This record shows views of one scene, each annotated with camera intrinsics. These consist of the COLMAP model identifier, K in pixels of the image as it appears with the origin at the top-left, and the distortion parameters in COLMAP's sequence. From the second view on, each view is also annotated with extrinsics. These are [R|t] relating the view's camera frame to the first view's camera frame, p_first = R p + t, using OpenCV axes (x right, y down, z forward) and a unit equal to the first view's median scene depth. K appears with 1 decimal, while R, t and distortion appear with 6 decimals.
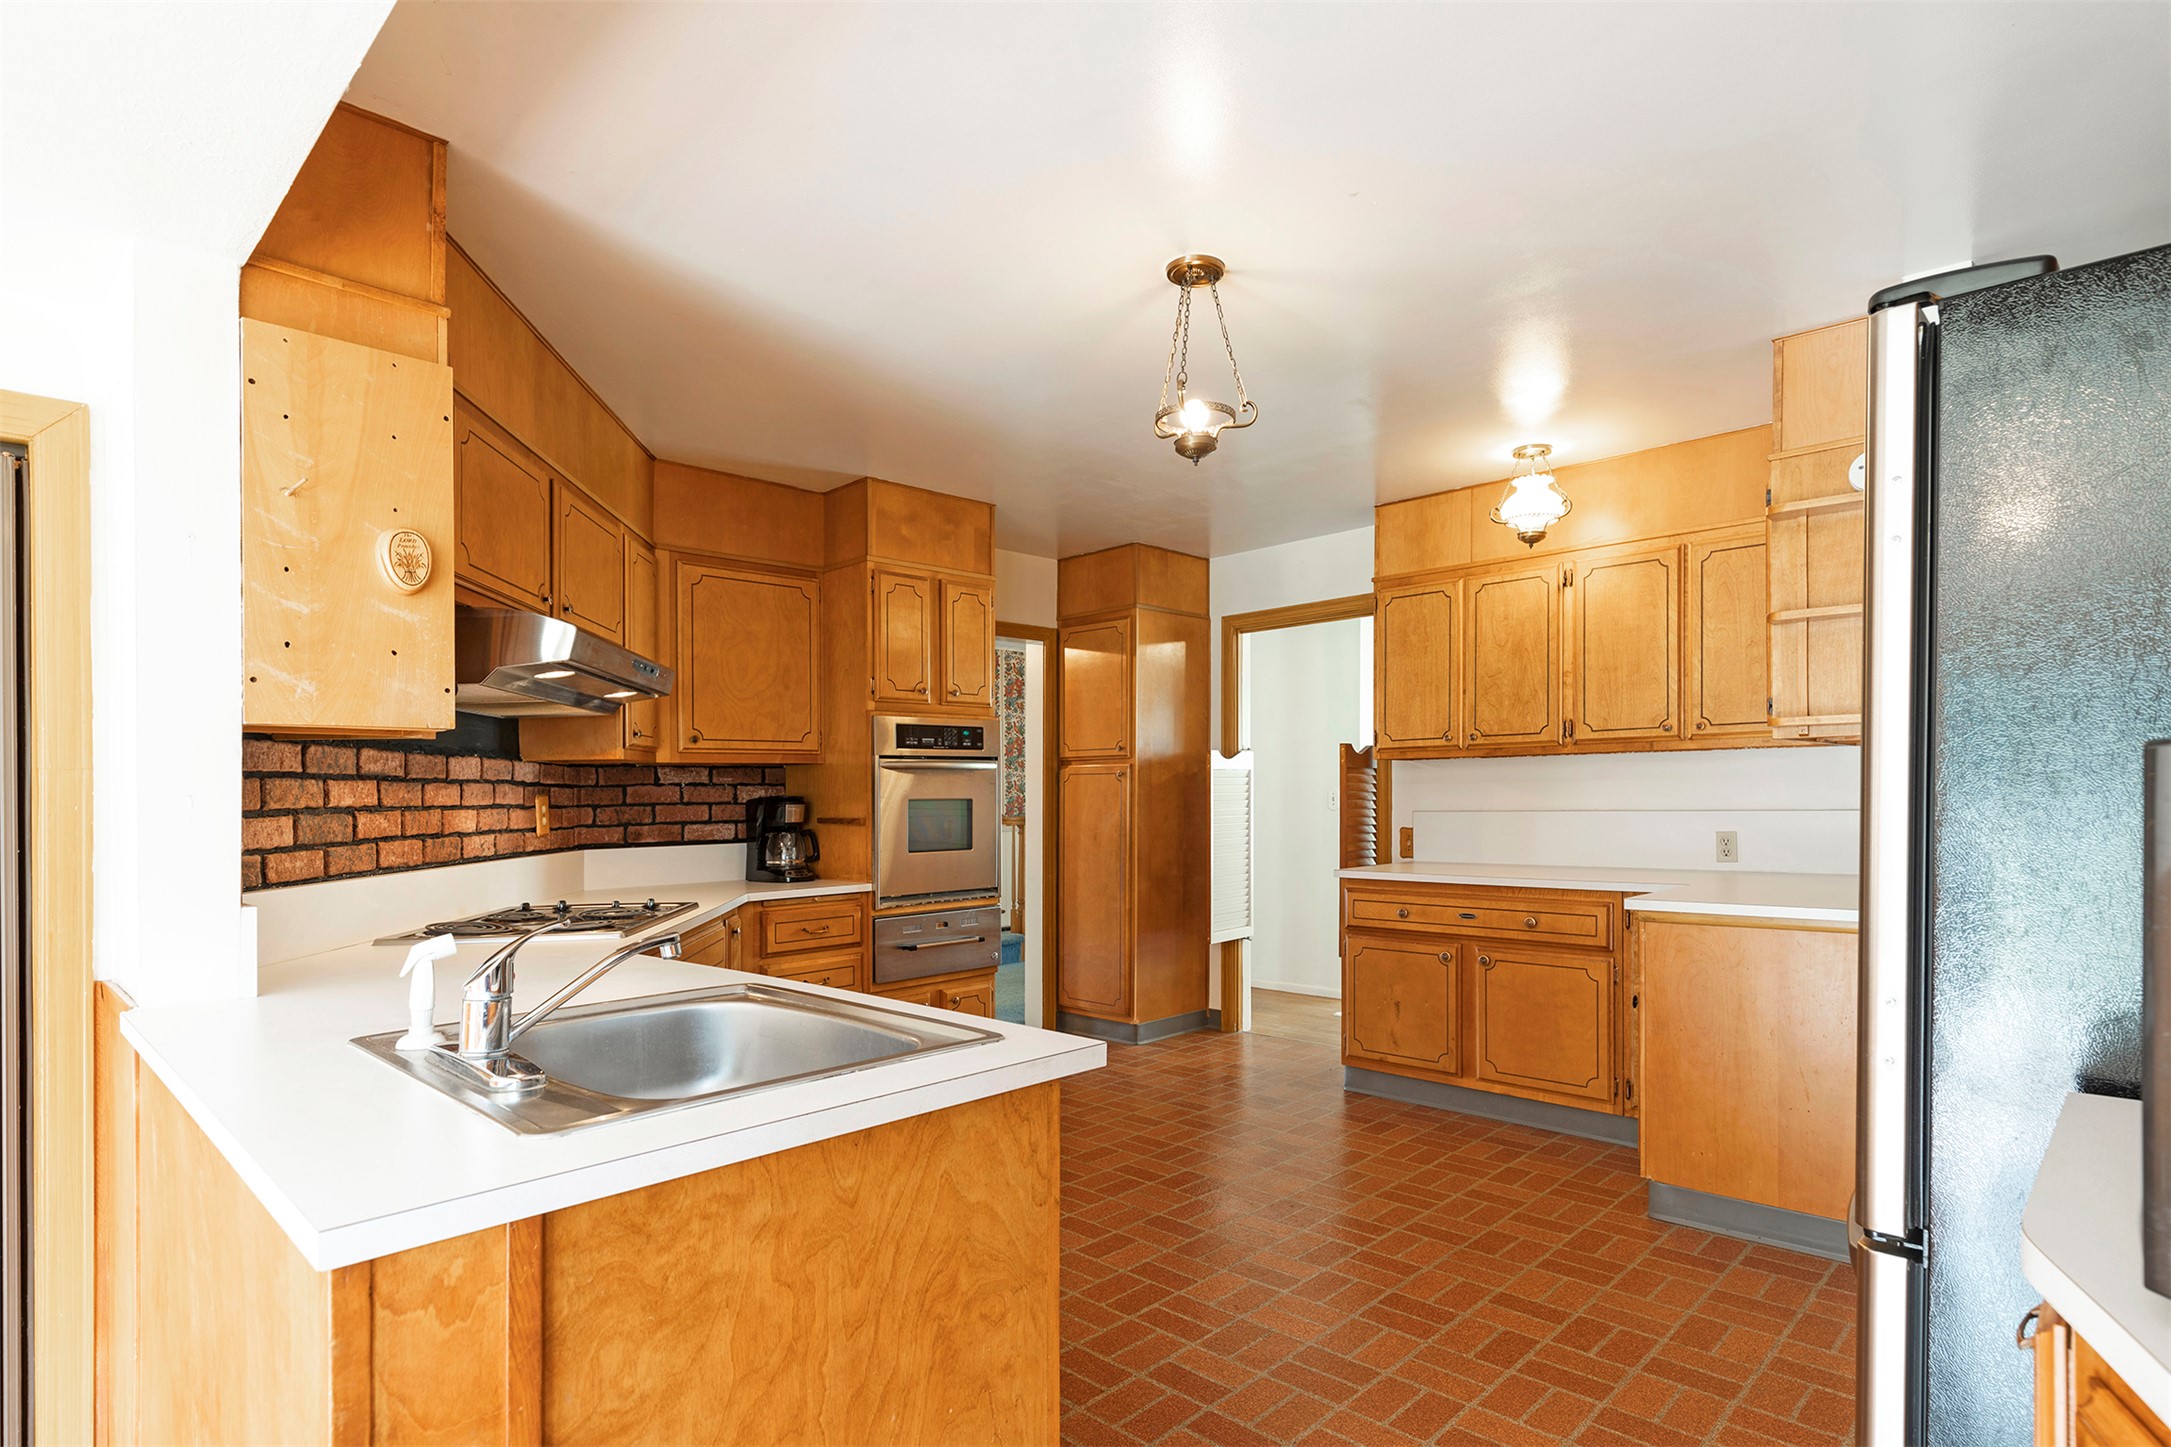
lens RADIAL K [[1143.0, 0, 1004.0], [0, 1143.0, 837.6], [0, 0, 1]] dist [0.000941, -0.000022]
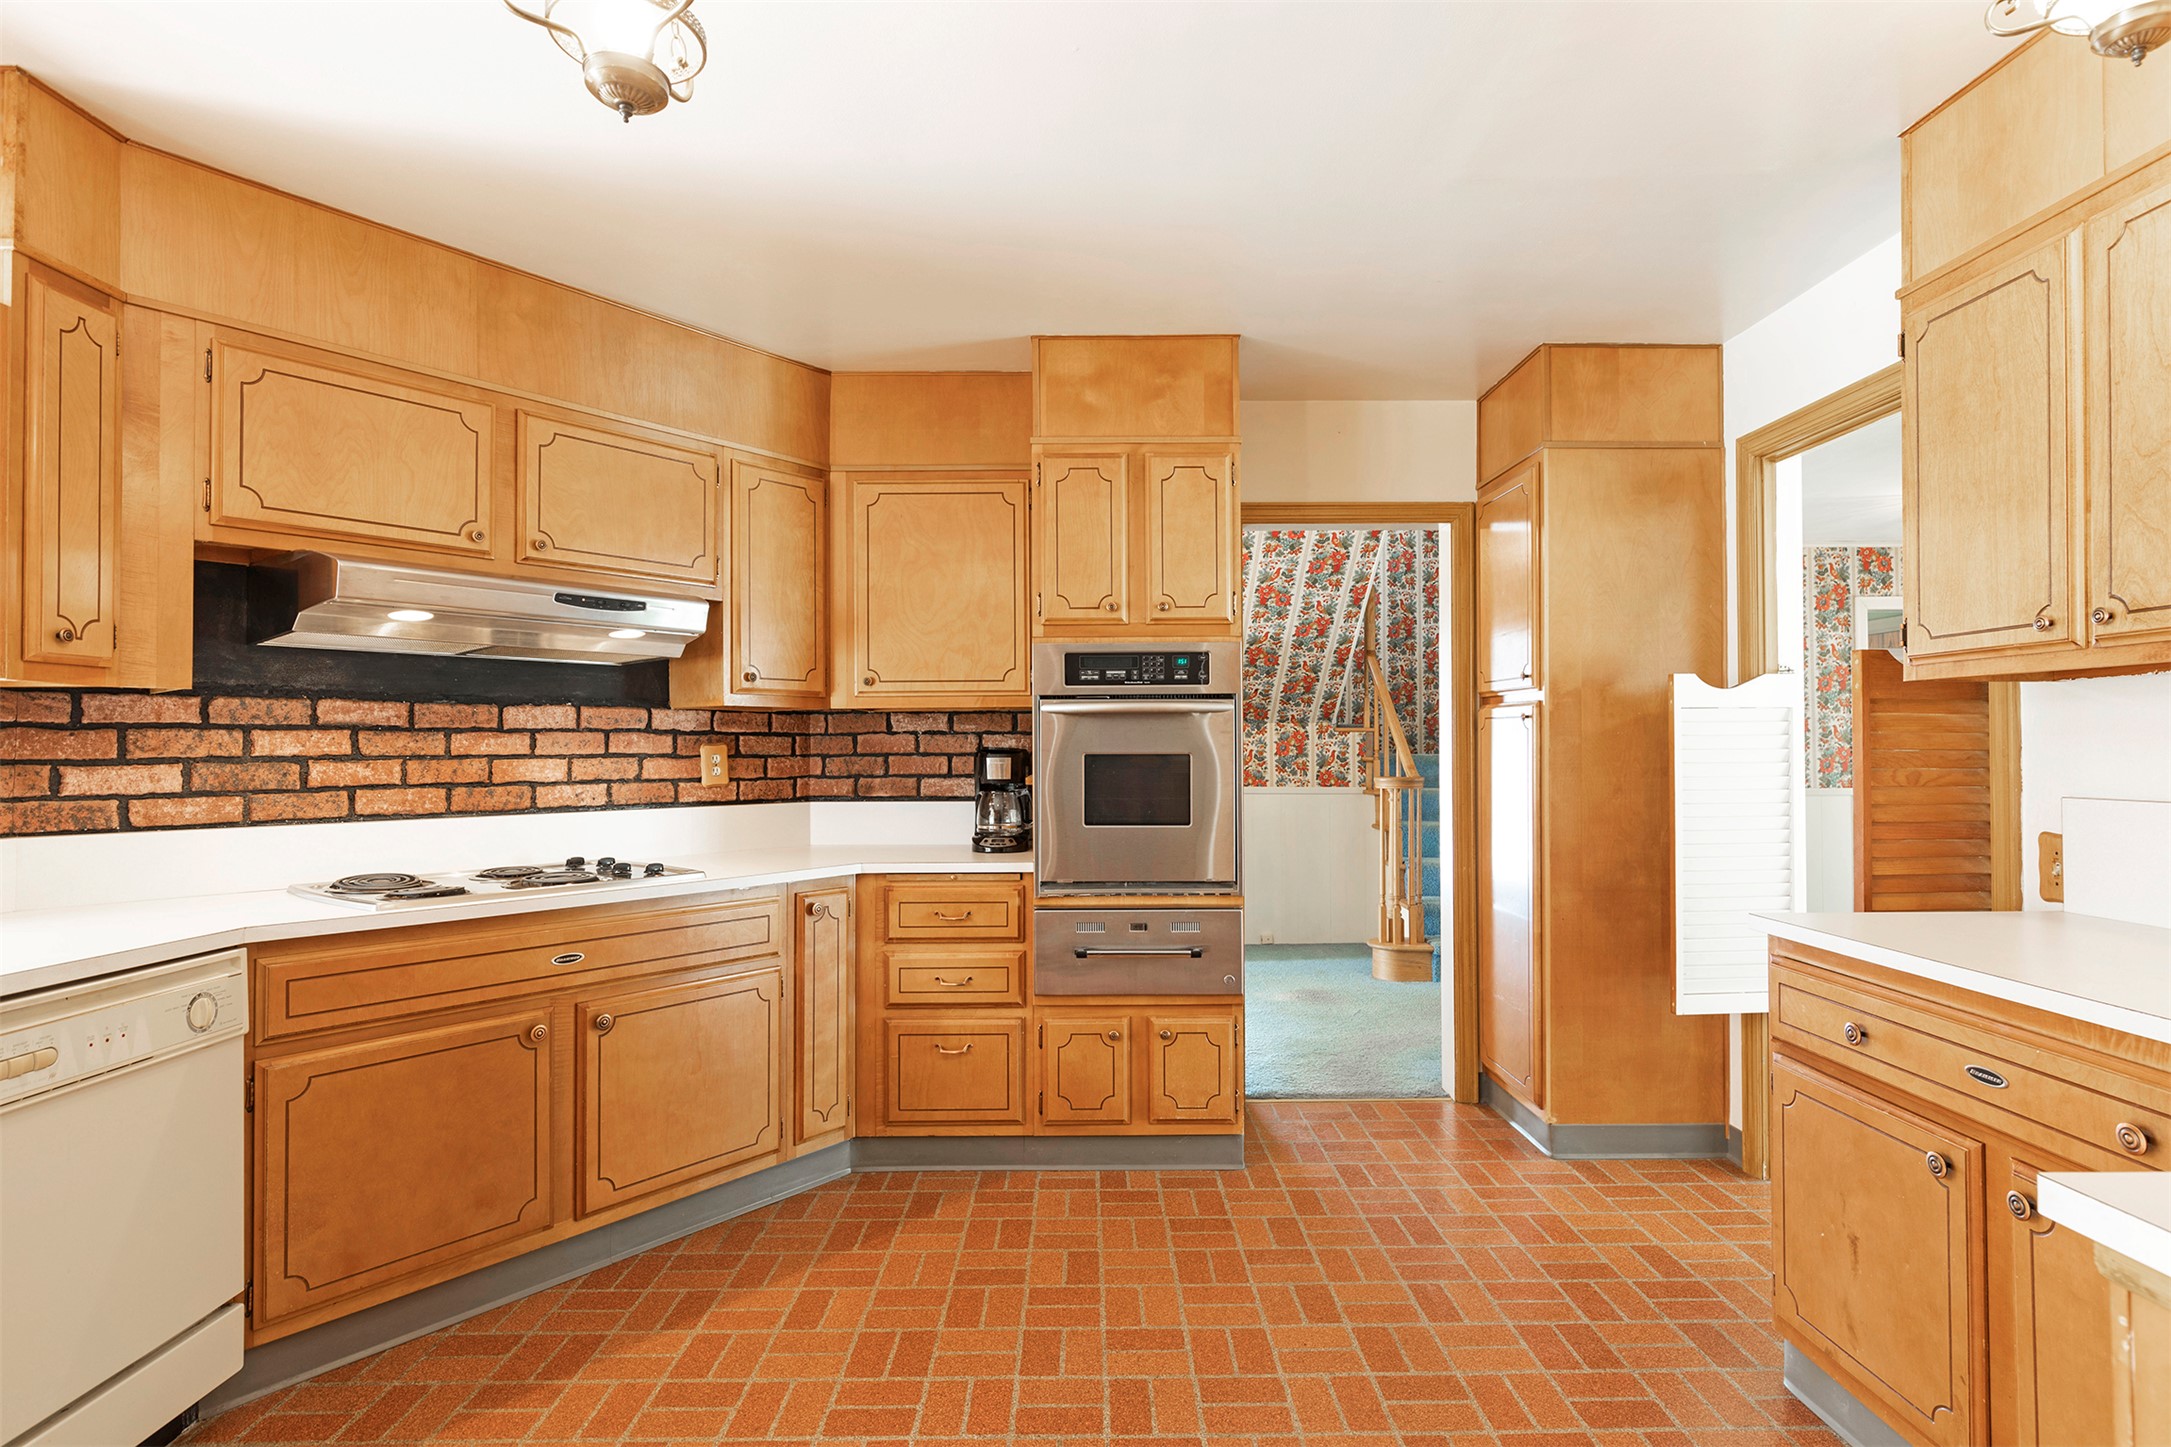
lens RADIAL K [[1090.3, 0, 1099.4], [0, 1090.3, 742.4], [0, 0, 1]] dist [0.001248, 0.000474]
pose [[0.733289, 0.007793, -0.679873, 0.408822], [-0.030829, 0.999287, -0.021796, -0.025452], [0.679218, 0.036943, 0.733006, 0.487536]]
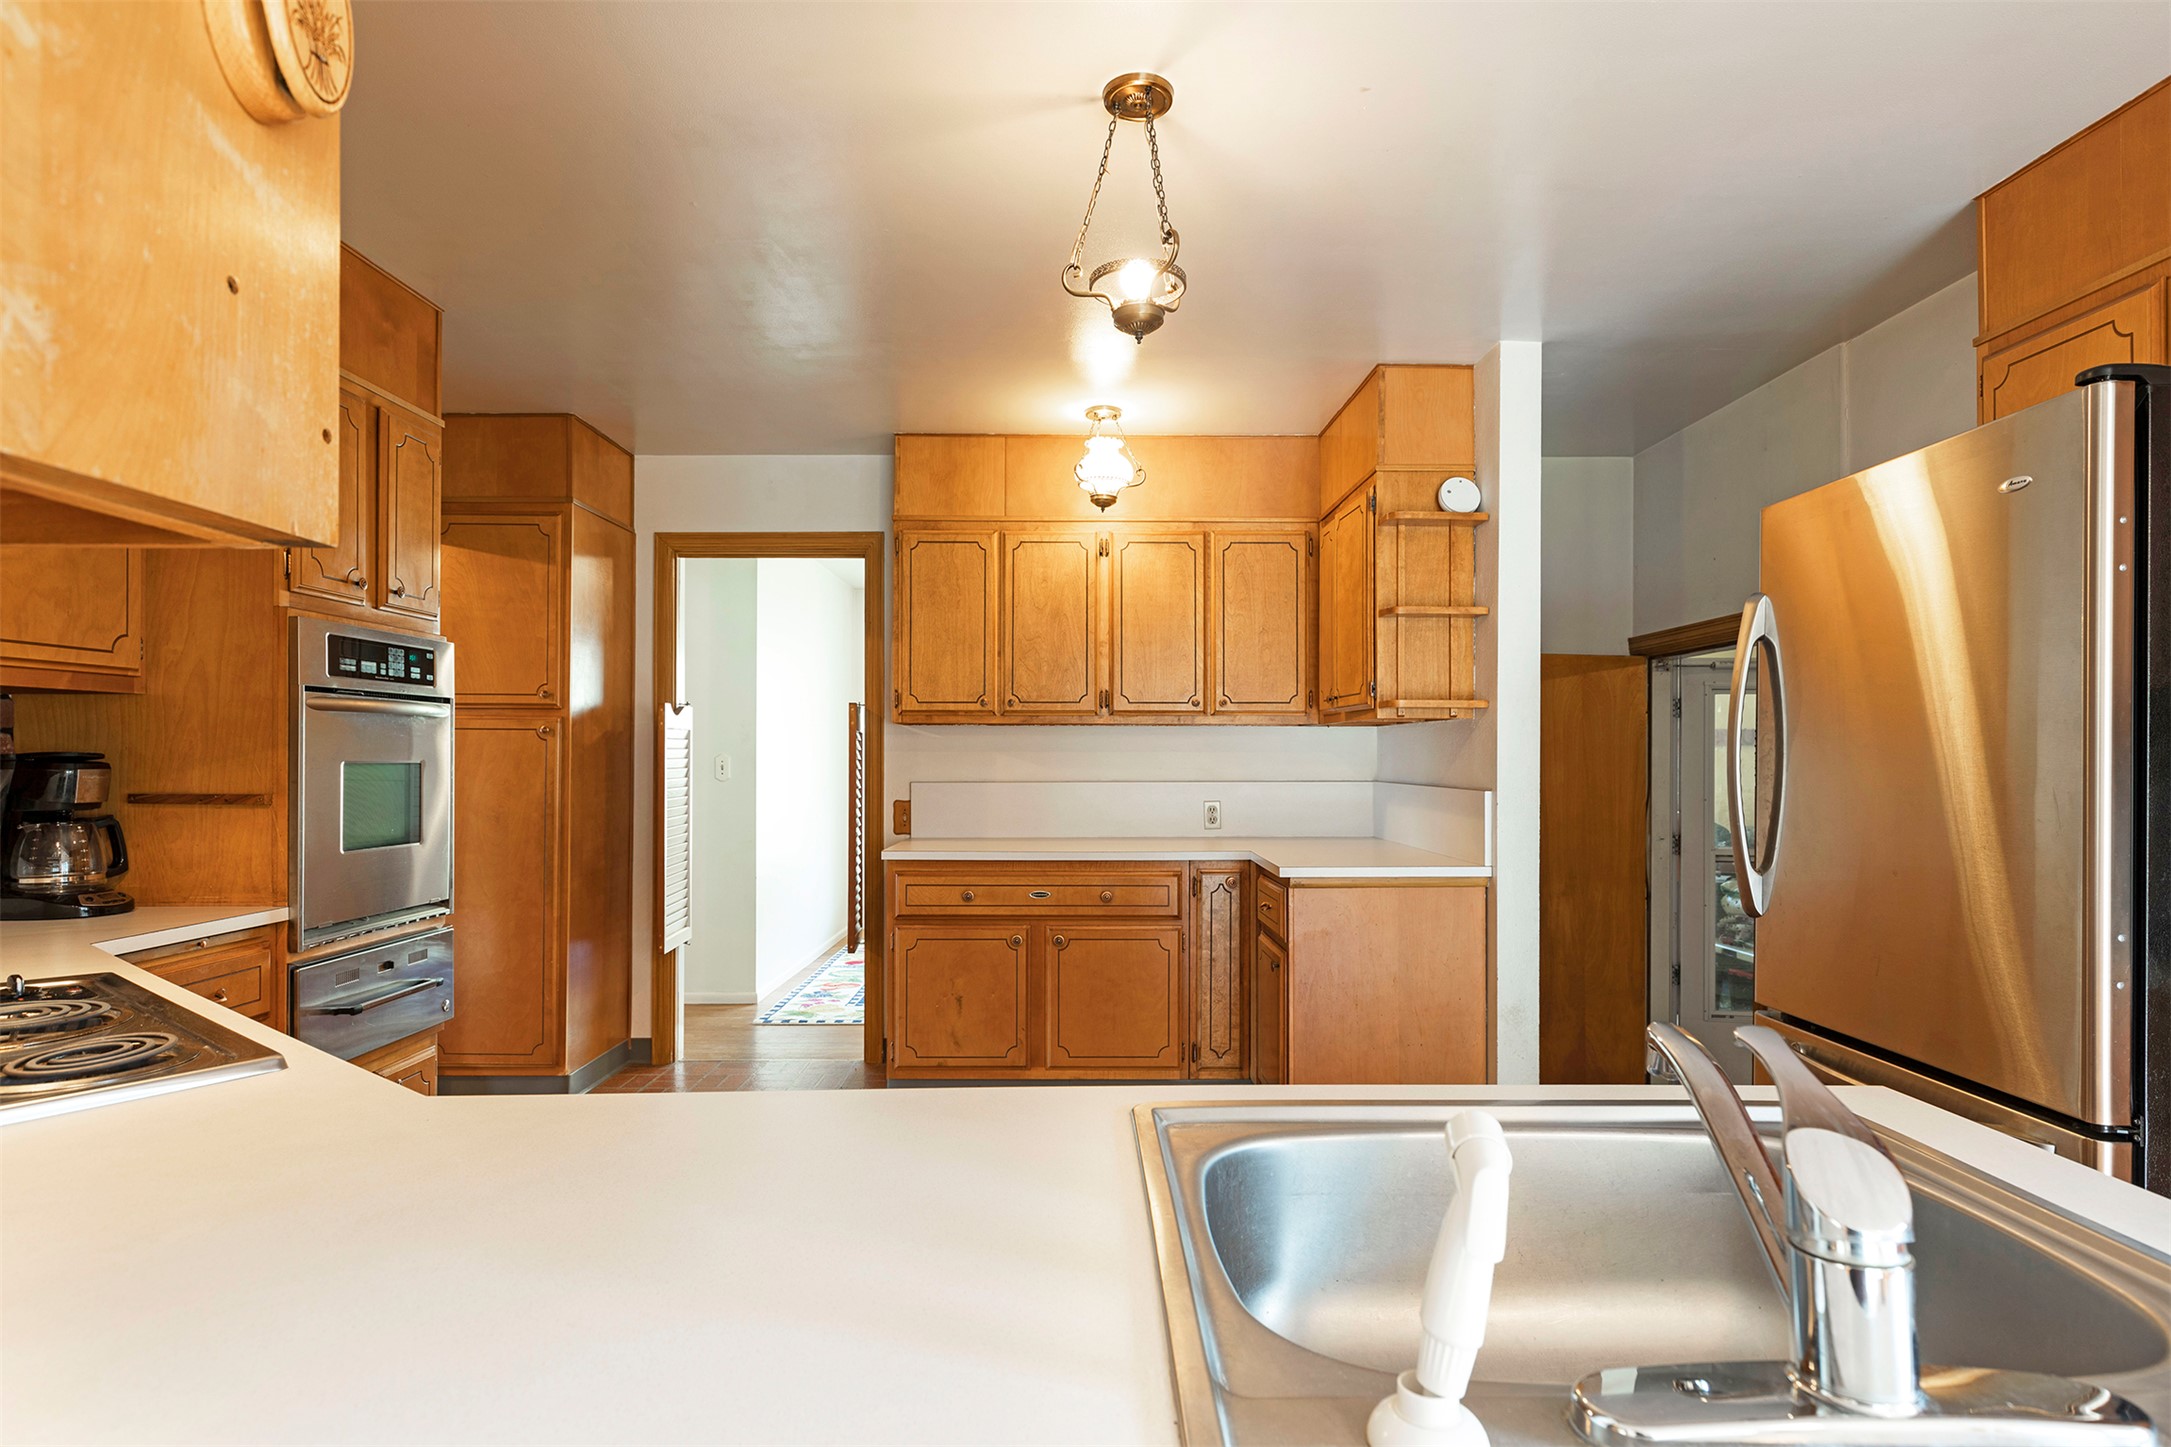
lens RADIAL K [[1232.7, 0, 1044.9], [0, 1232.7, 793.5], [0, 0, 1]] dist [-0.001153, -0.000864]
pose [[0.677303, -0.006348, 0.735677, -0.310085], [0.016356, 0.999846, -0.006431, -0.006919], [-0.735522, 0.016389, 0.677302, 0.295493]]
